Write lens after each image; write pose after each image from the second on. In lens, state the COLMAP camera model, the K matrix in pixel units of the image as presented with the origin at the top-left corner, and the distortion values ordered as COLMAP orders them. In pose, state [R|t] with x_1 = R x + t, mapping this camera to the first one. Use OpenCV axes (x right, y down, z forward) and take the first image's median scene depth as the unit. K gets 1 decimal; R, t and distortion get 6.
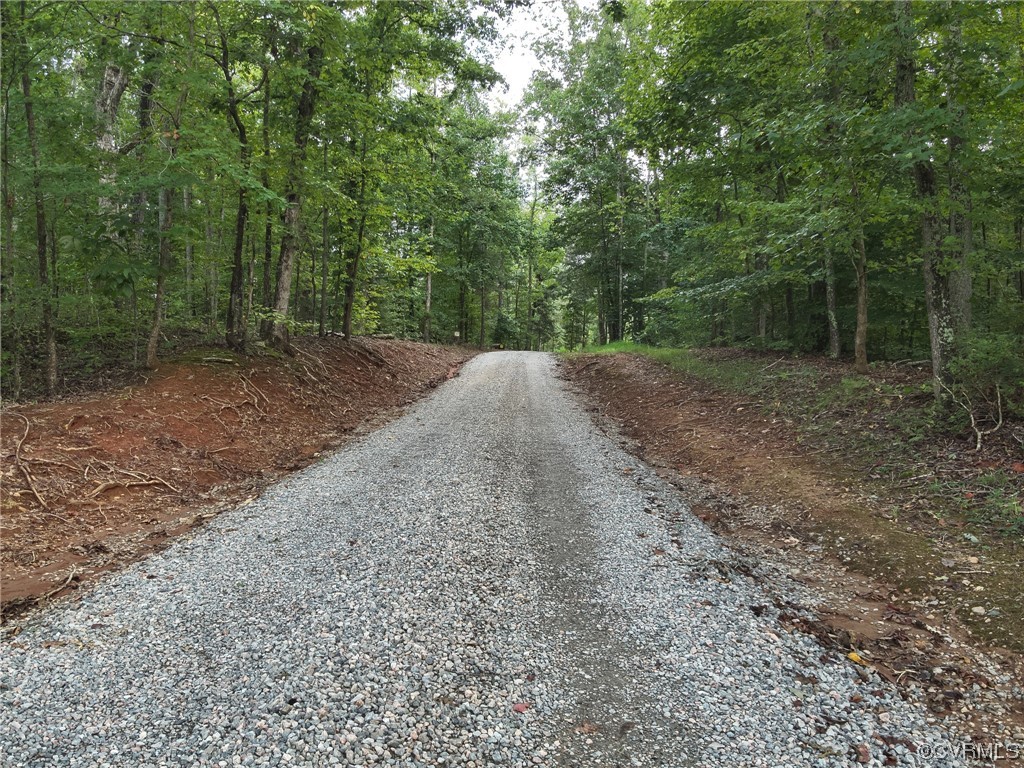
lens RADIAL K [[740.7, 0, 512.0], [0, 740.7, 384.0], [0, 0, 1]] dist [0.054345, -0.163097]
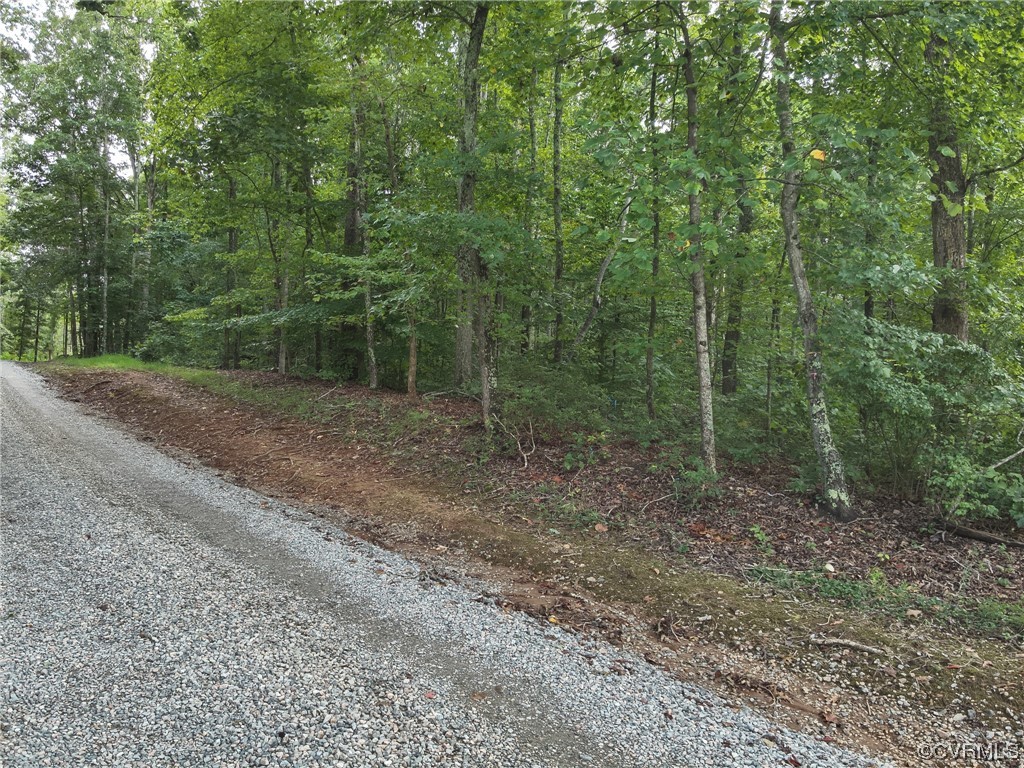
lens RADIAL K [[740.7, 0, 512.0], [0, 740.7, 384.0], [0, 0, 1]] dist [0.054345, -0.163097]
pose [[0.727592, 0.011760, 0.685910, -0.208794], [-0.010907, 0.999925, -0.005575, -0.035338], [-0.685924, -0.003425, 0.727665, -0.016138]]
